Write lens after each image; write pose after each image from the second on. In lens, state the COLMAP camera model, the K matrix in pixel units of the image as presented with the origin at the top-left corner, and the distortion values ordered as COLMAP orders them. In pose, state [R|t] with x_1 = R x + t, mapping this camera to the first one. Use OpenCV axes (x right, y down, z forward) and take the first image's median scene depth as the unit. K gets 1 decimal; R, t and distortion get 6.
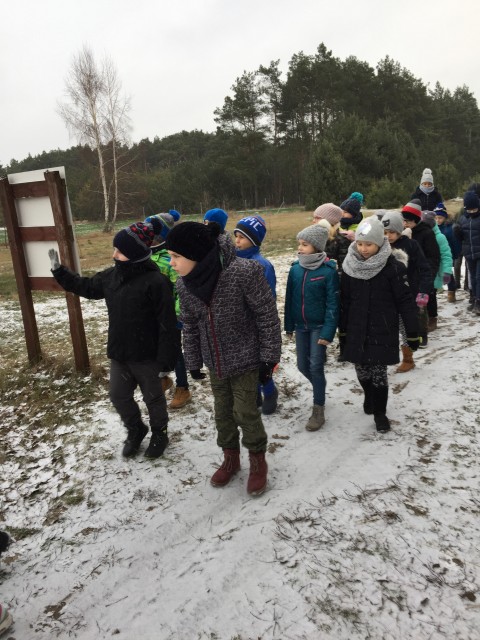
lens RADIAL K [[543.3, 0, 242.2], [0, 543.3, 321.1], [0, 0, 1]] dist [0.060355, -0.098550]
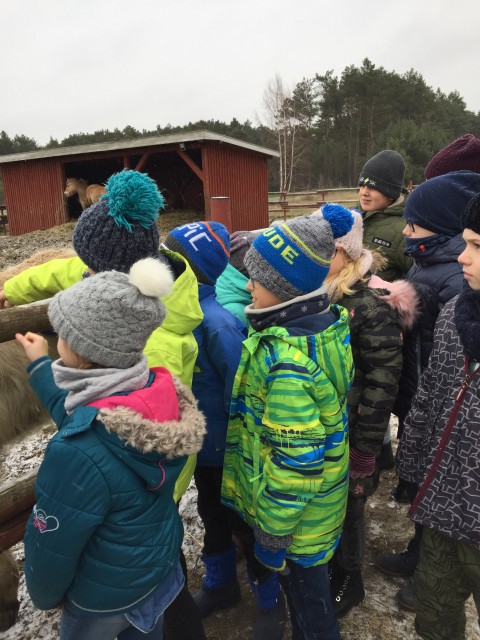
lens RADIAL K [[543.3, 0, 241.6], [0, 543.3, 323.6], [0, 0, 1]] dist [0.060355, -0.098550]
pose [[0.995912, -0.002532, 0.090291, -0.249116], [0.000182, 0.999661, 0.026028, 0.064767], [-0.090326, -0.025905, 0.995575, -0.230508]]
